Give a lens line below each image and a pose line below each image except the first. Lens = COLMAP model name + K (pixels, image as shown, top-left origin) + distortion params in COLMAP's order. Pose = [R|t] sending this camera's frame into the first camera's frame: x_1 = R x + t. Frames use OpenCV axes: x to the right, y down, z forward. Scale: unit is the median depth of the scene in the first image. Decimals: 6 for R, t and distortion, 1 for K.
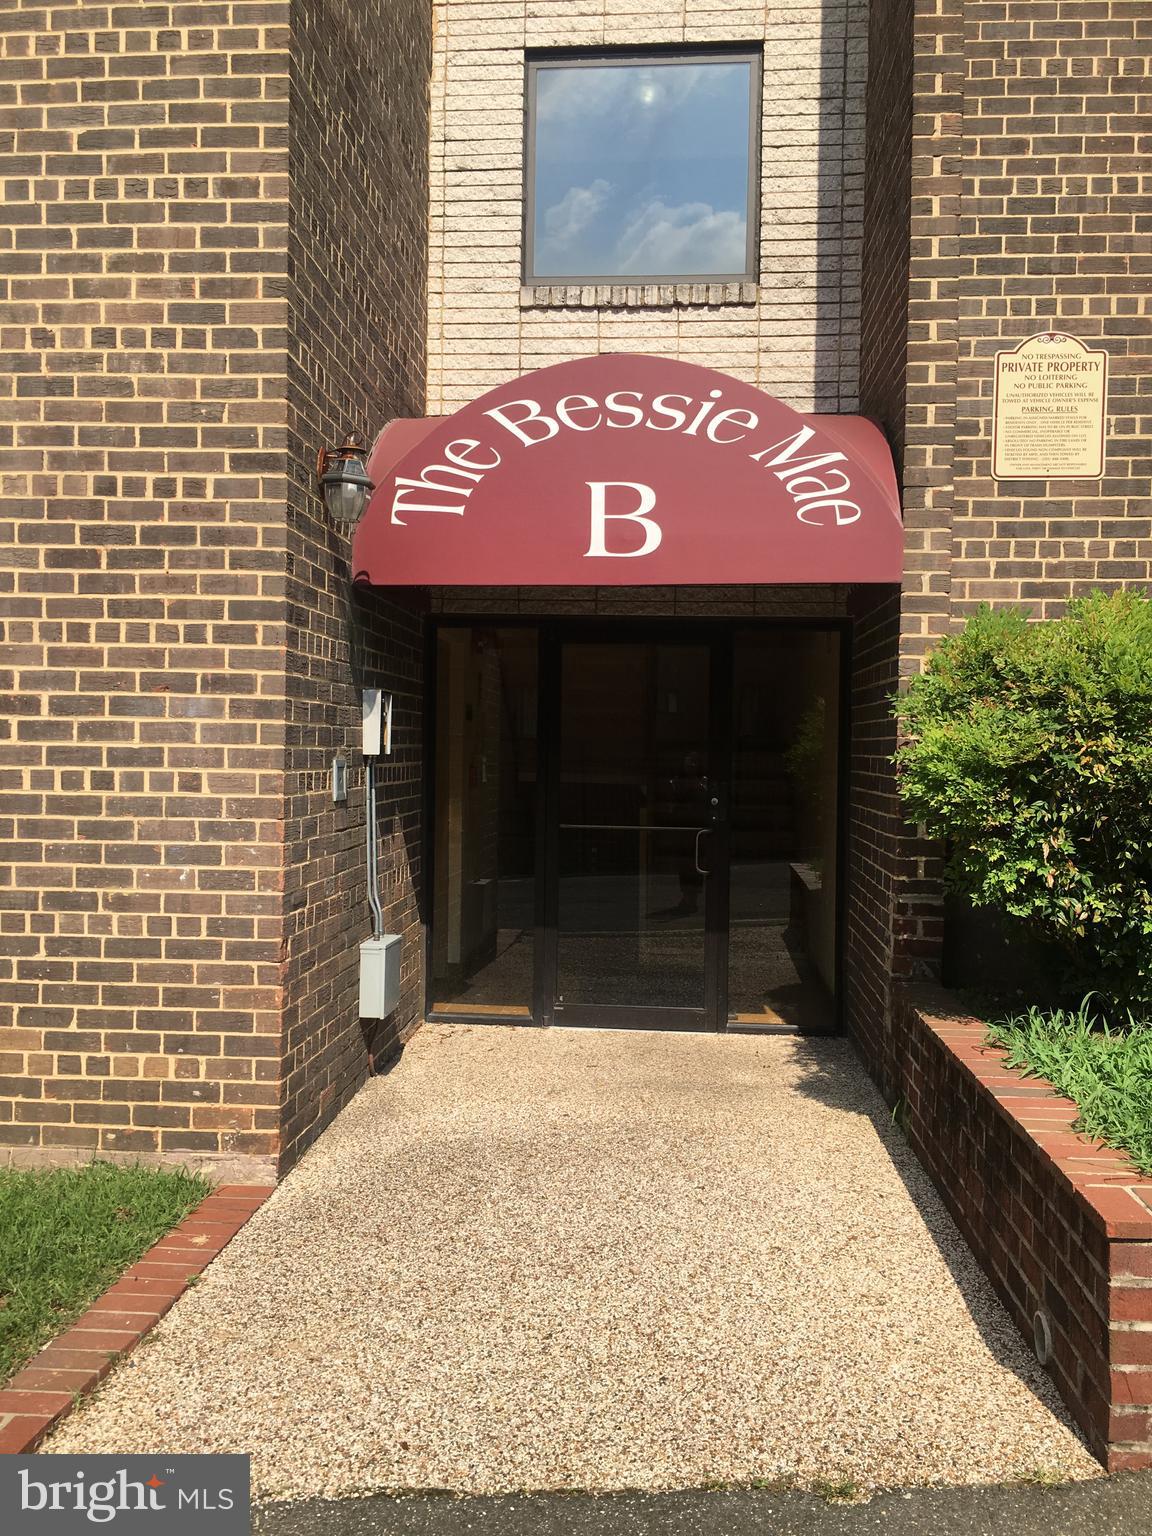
lens RADIAL K [[1300.1, 0, 553.5], [0, 1300.1, 770.9], [0, 0, 1]] dist [0.079359, -0.107824]
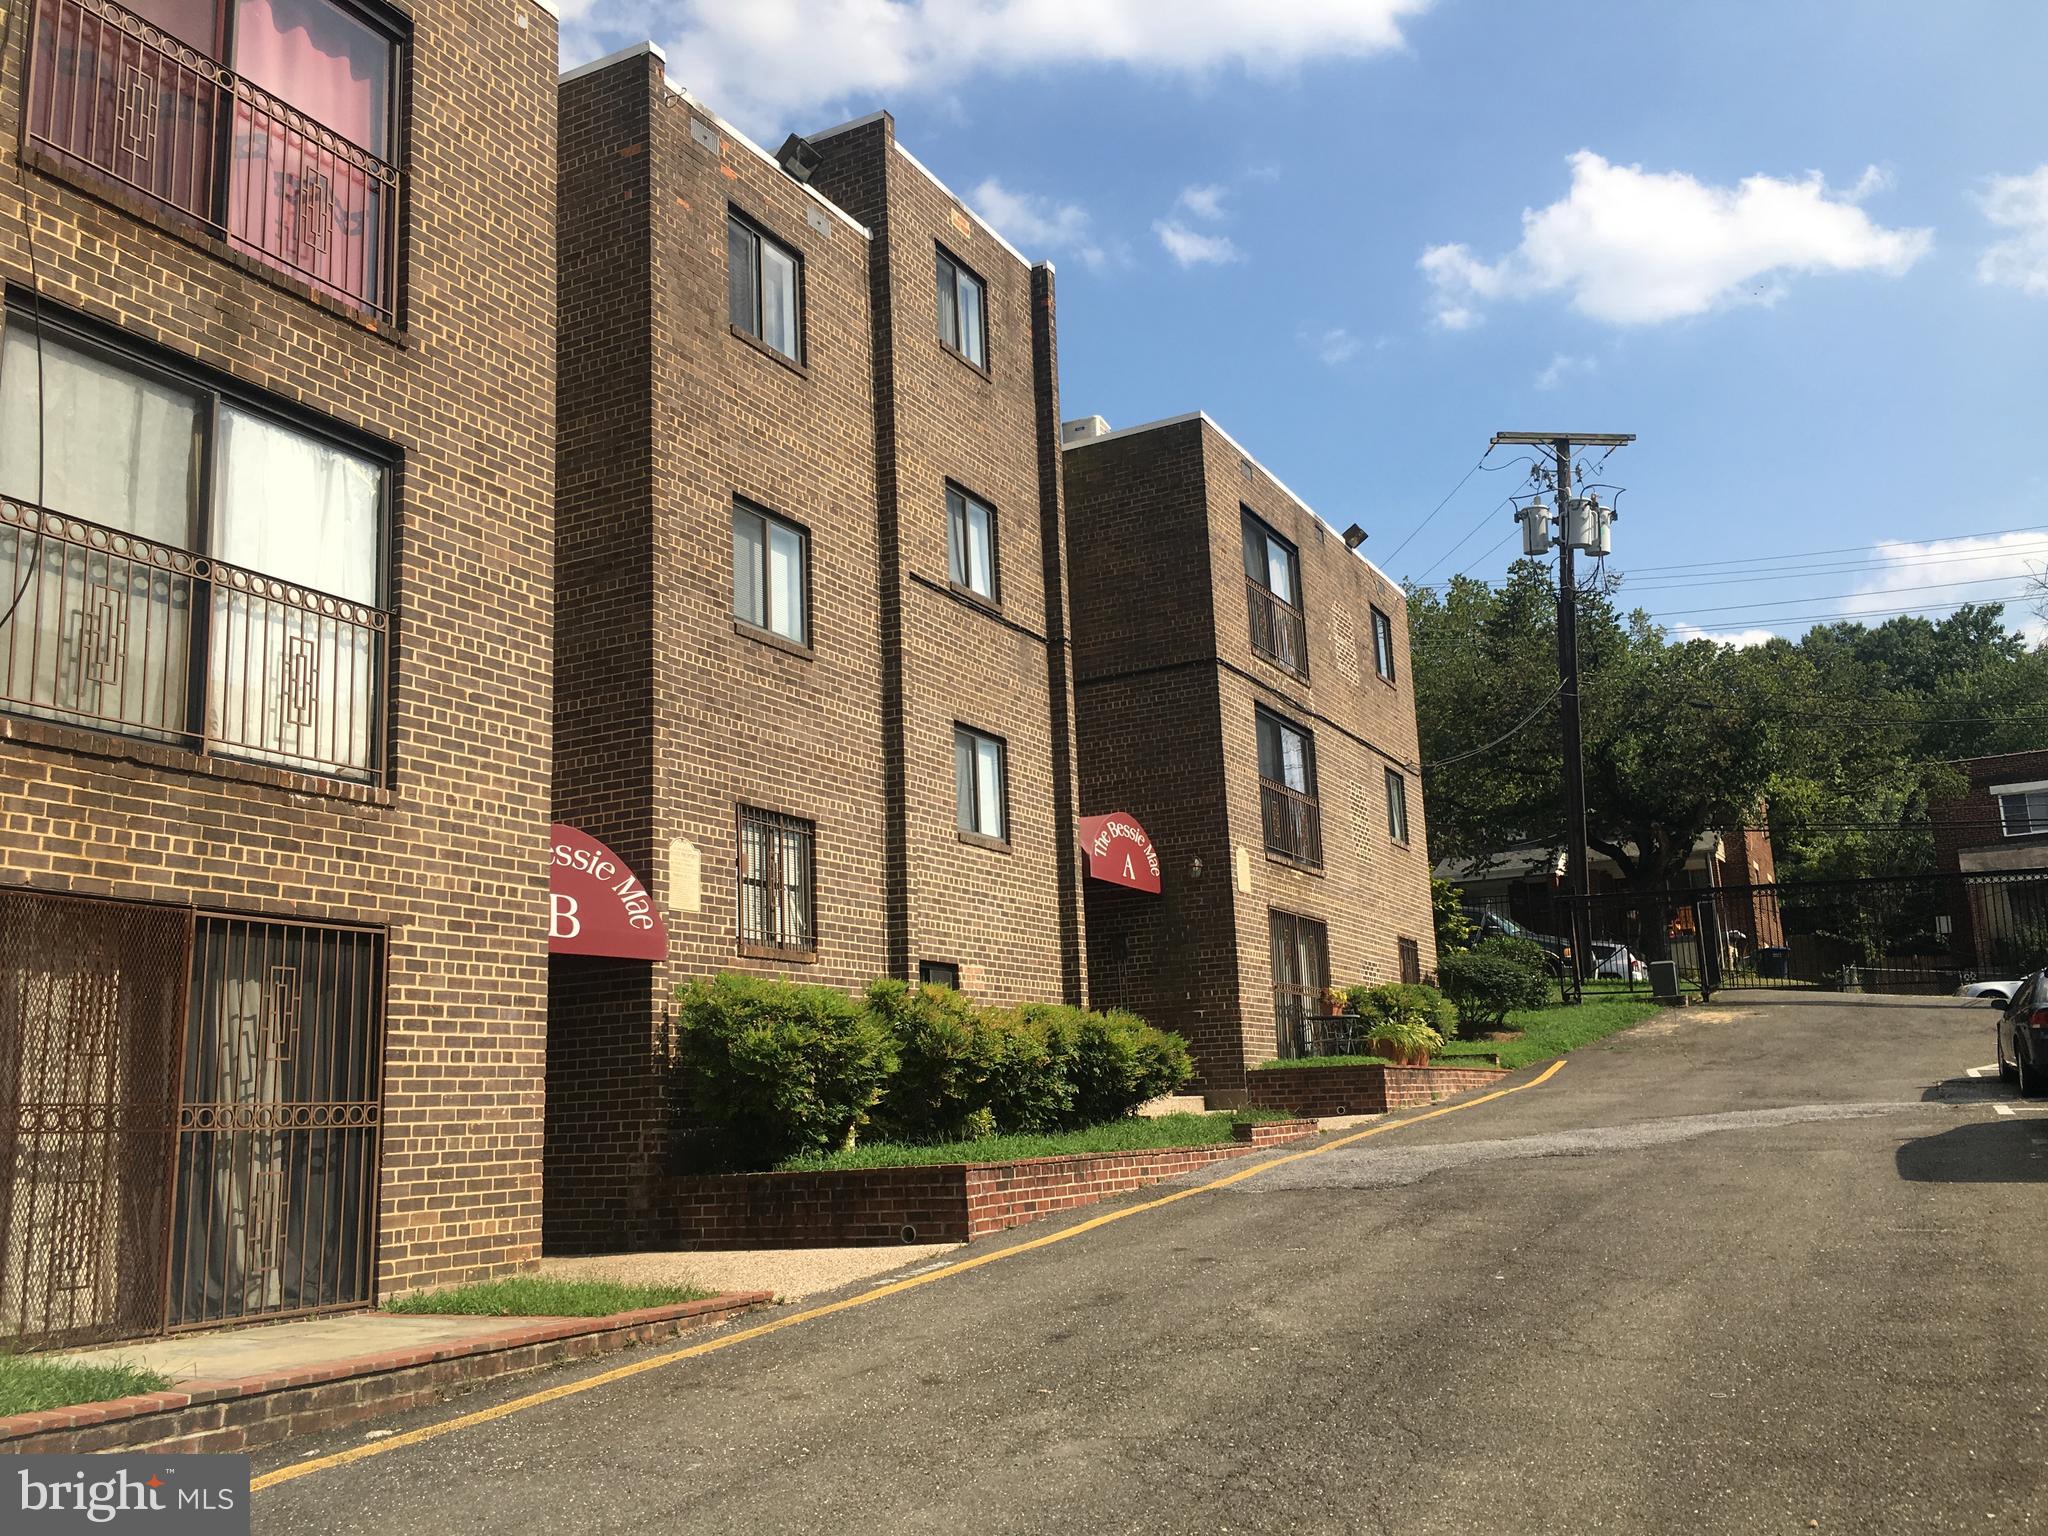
lens RADIAL K [[1733.5, 0, 1030.8], [0, 1733.5, 785.5], [0, 0, 1]] dist [0.079359, -0.107824]
pose [[0.397225, 0.145420, 0.906127, -1.924327], [0.063998, 0.980573, -0.185423, 0.115626], [-0.915487, 0.131645, 0.380201, -0.516949]]
